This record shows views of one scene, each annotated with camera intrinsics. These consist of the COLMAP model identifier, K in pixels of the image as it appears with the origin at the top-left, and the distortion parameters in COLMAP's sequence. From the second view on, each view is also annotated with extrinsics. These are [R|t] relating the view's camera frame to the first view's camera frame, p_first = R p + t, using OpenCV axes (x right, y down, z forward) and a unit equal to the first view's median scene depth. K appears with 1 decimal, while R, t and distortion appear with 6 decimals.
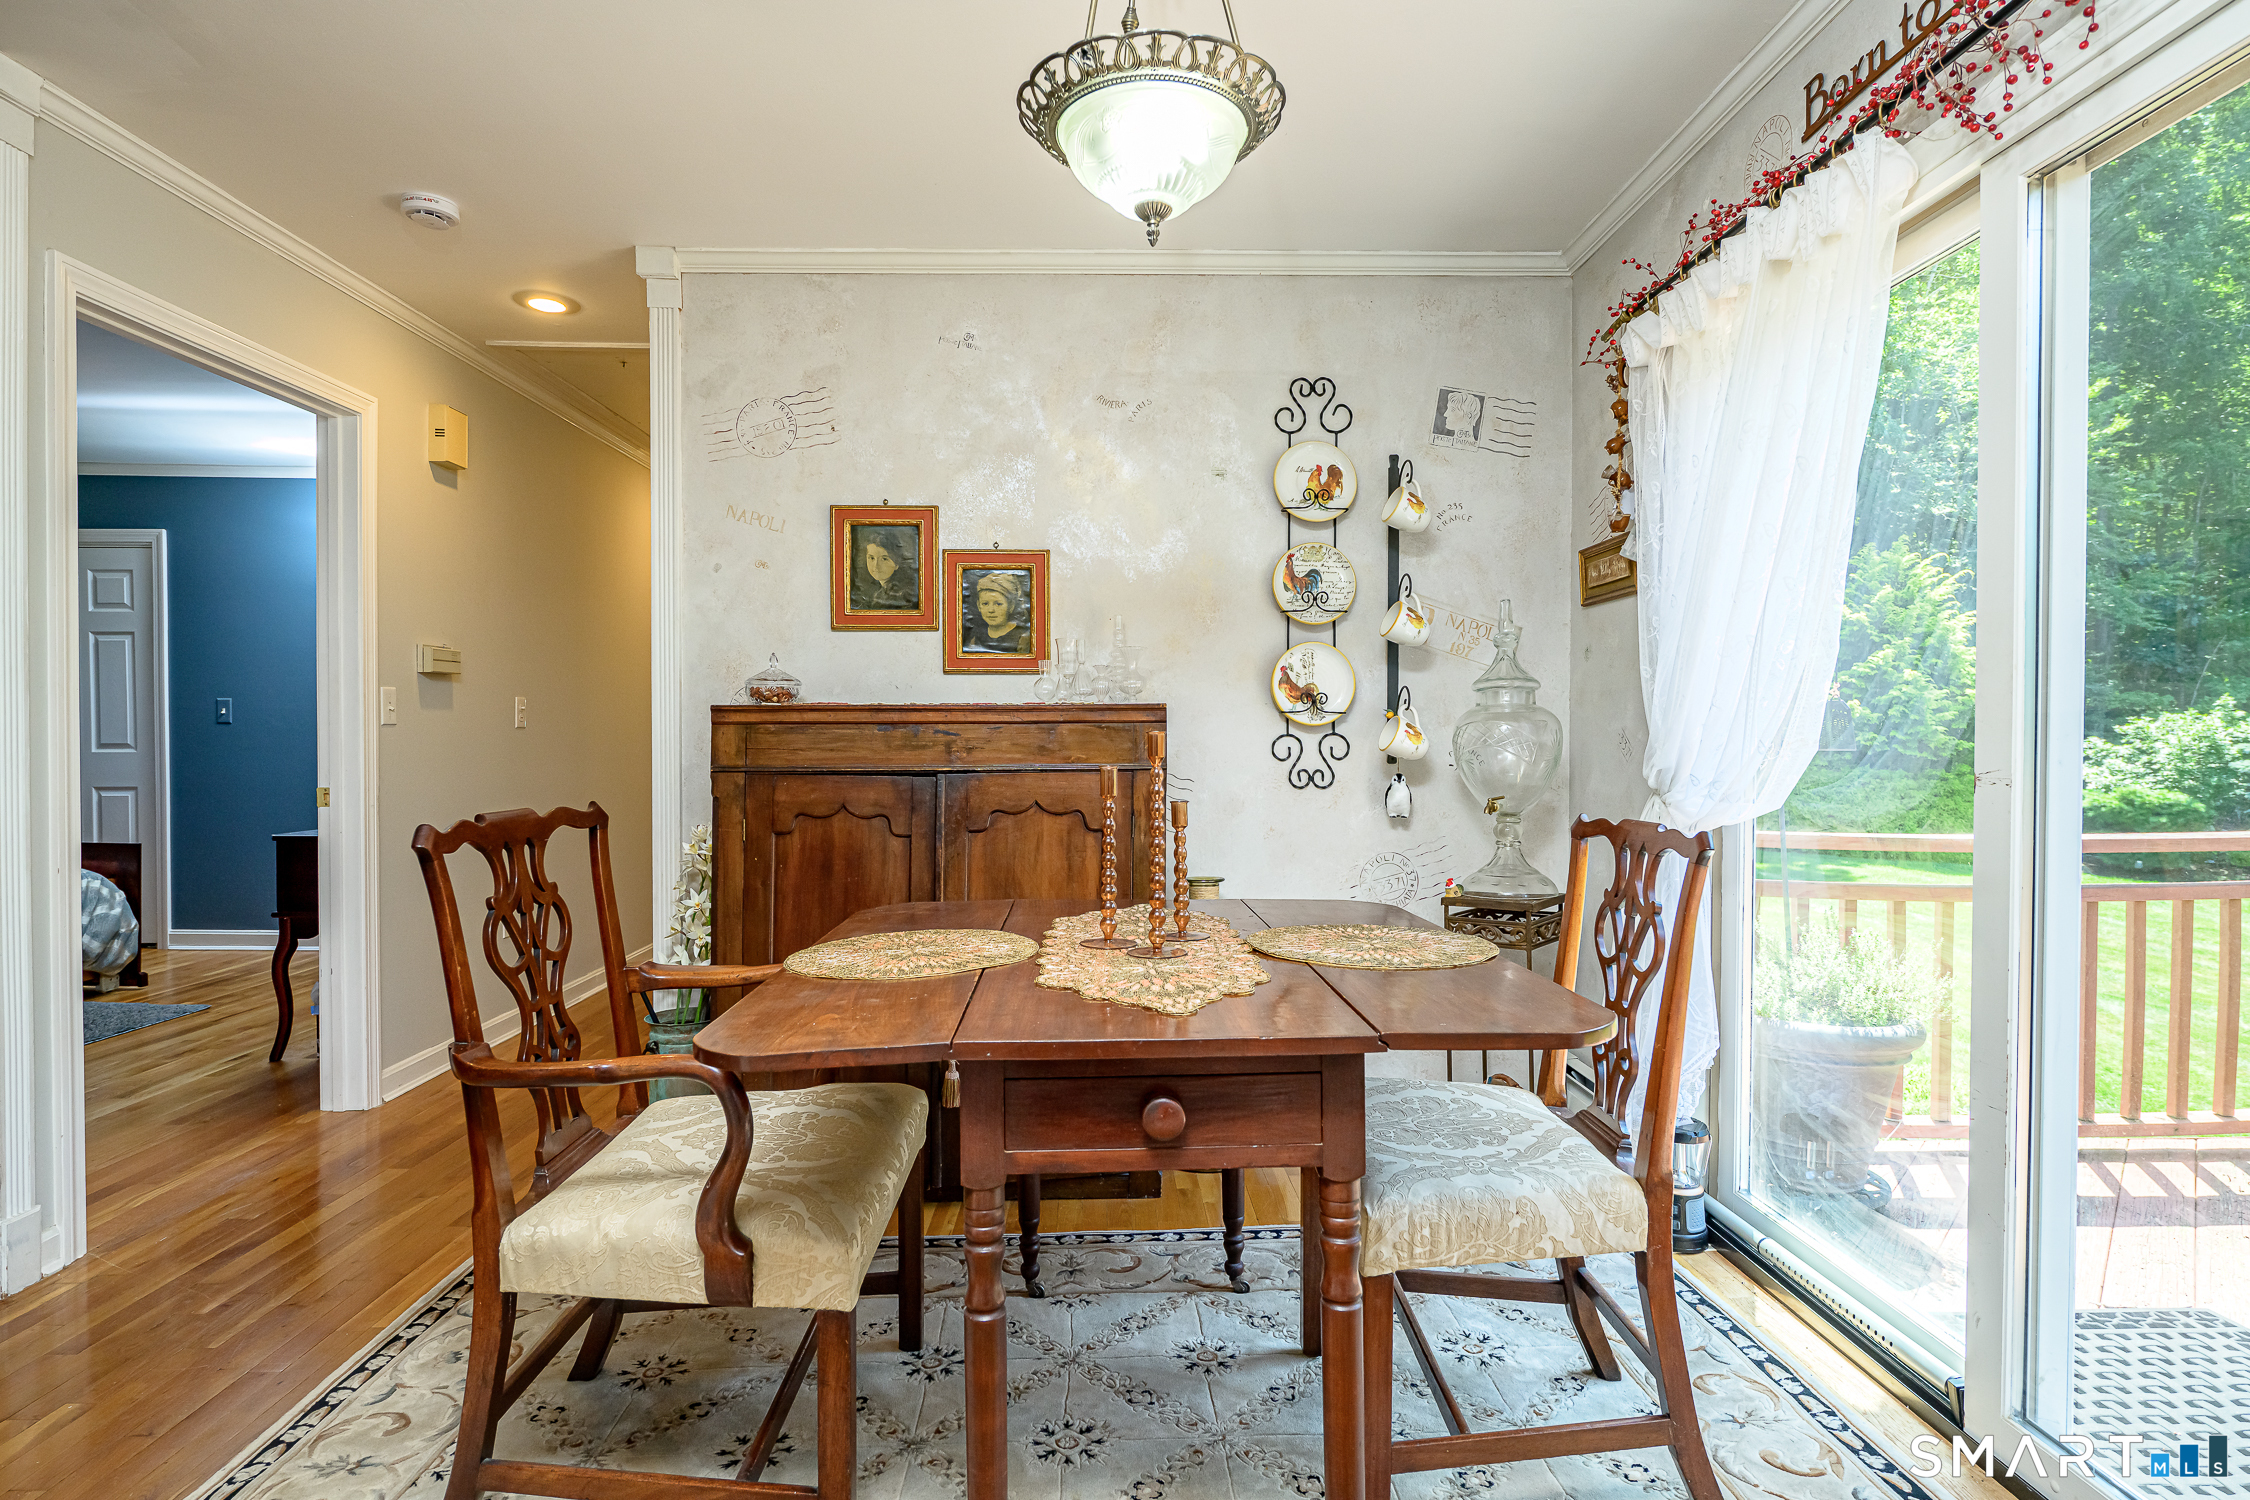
lens RADIAL K [[1111.0, 0, 1125.0], [0, 1111.0, 750.0], [0, 0, 1]] dist [0.001206, -0.000006]
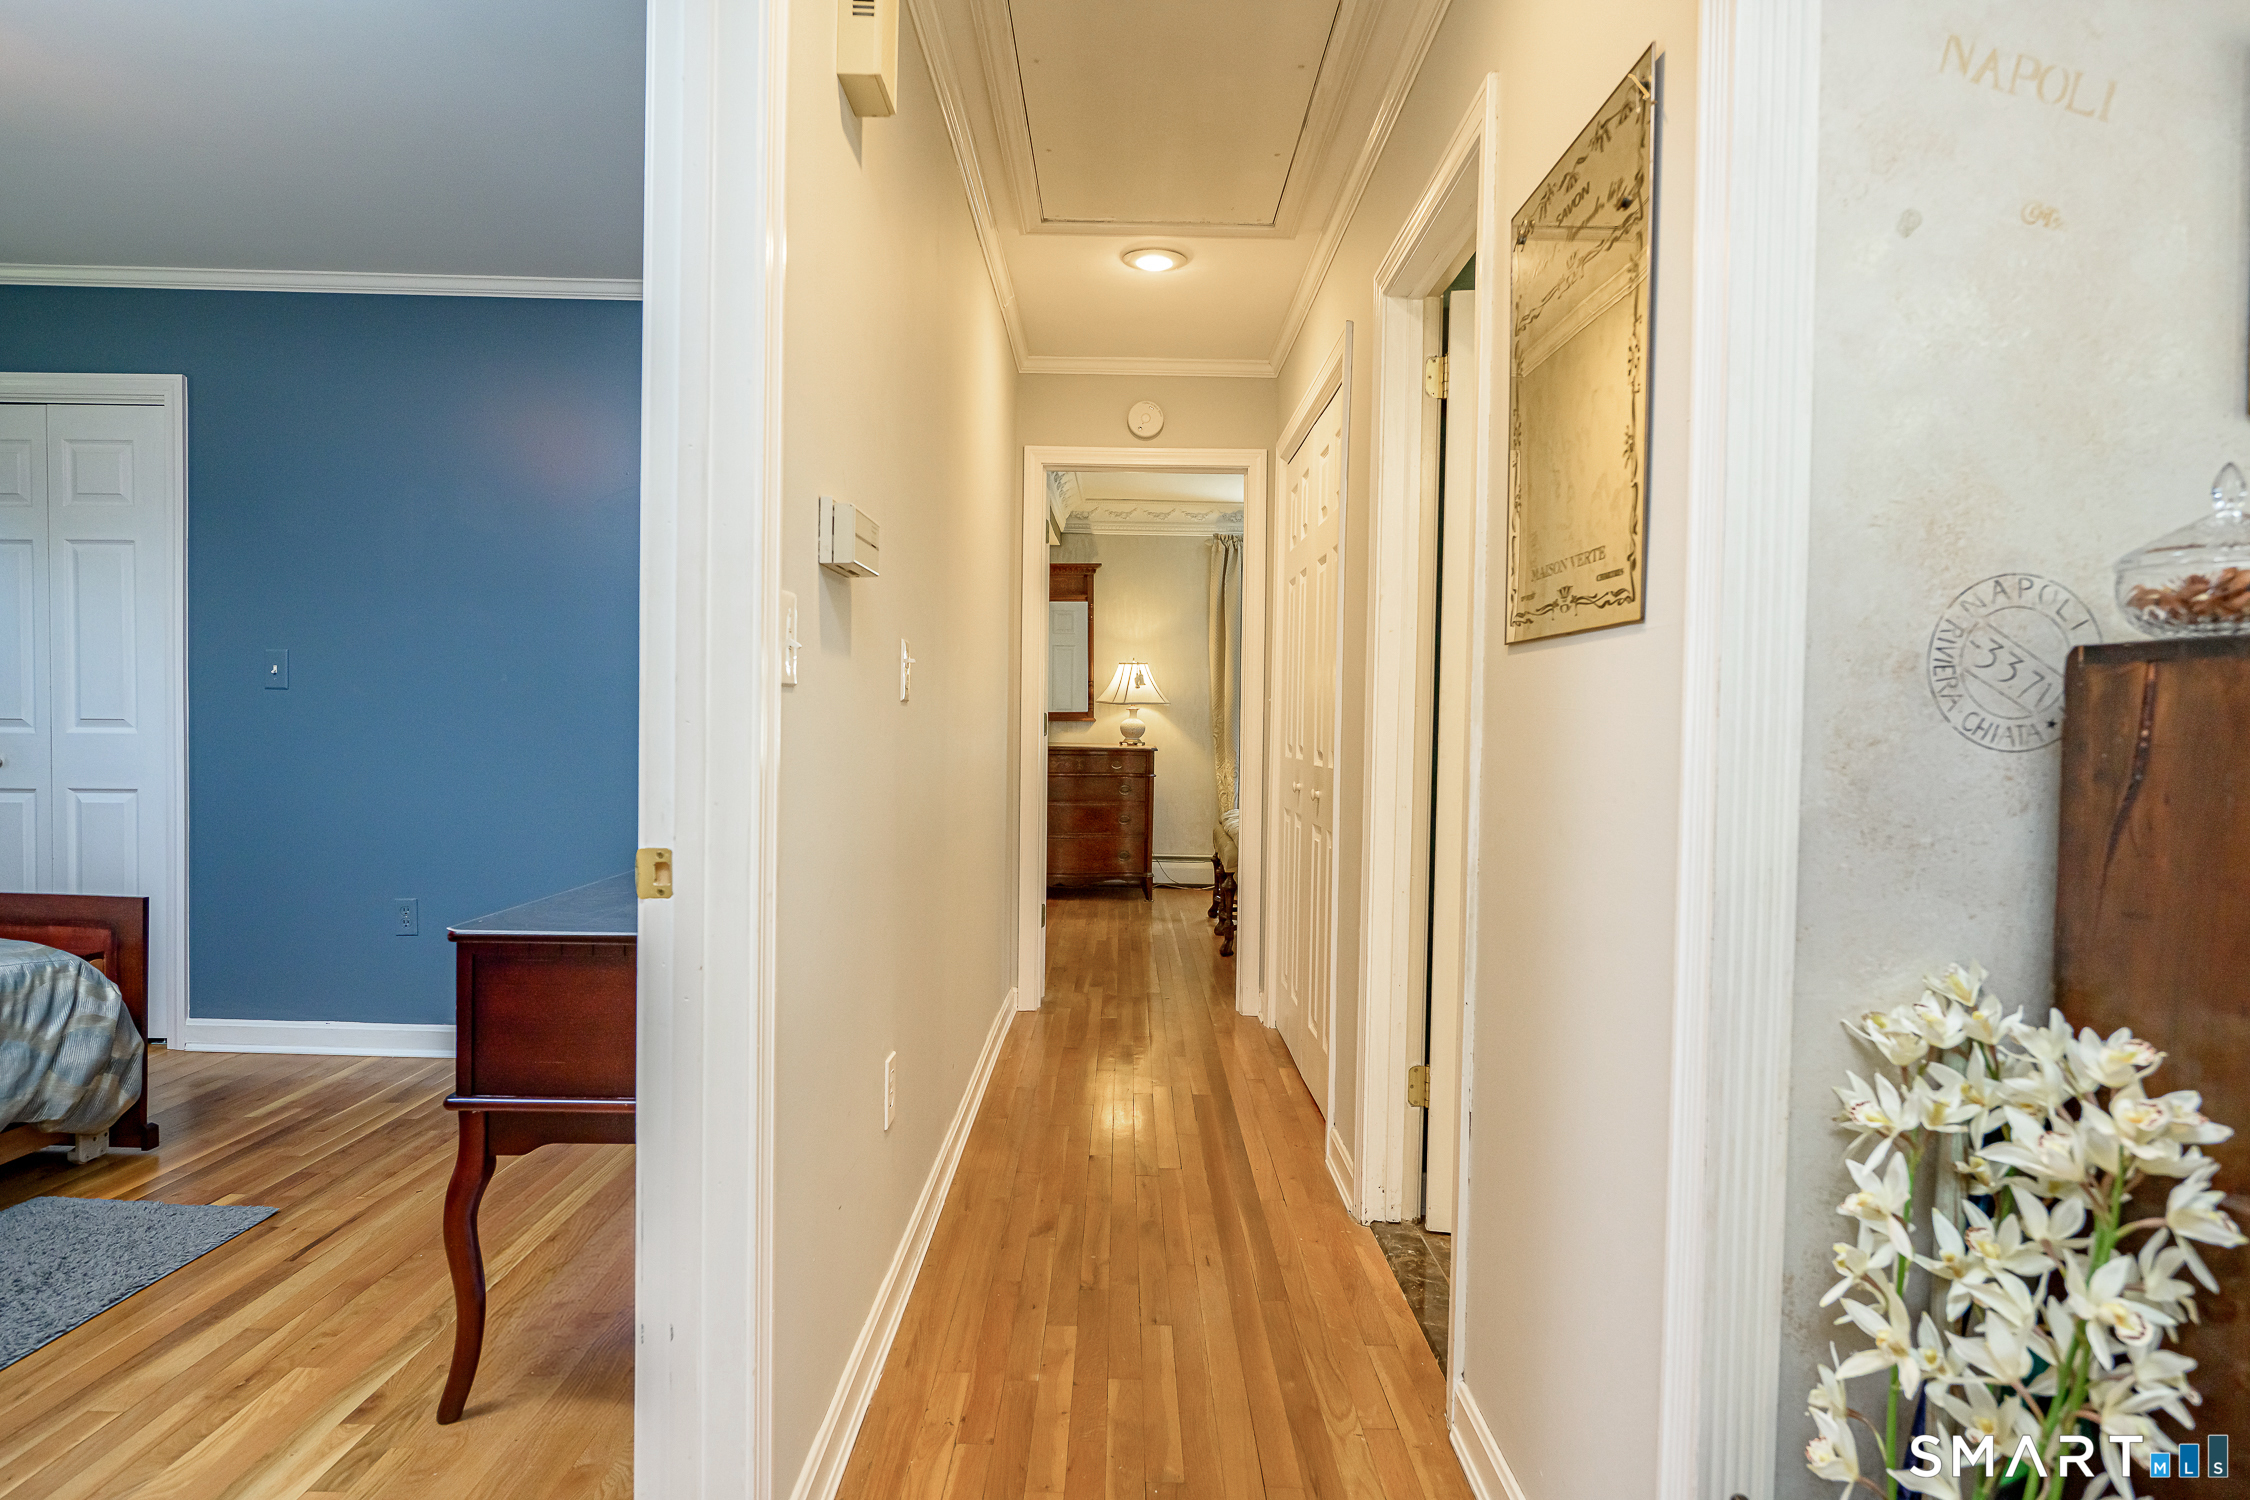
lens RADIAL K [[1212.0, 0, 1125.0], [0, 1212.0, 750.0], [0, 0, 1]] dist [-0.011113, -0.000064]
pose [[0.999581, 0.015290, -0.024580, -0.568812], [-0.014944, 0.999787, 0.014218, -0.008396], [0.024792, -0.013844, 0.999597, 0.612040]]
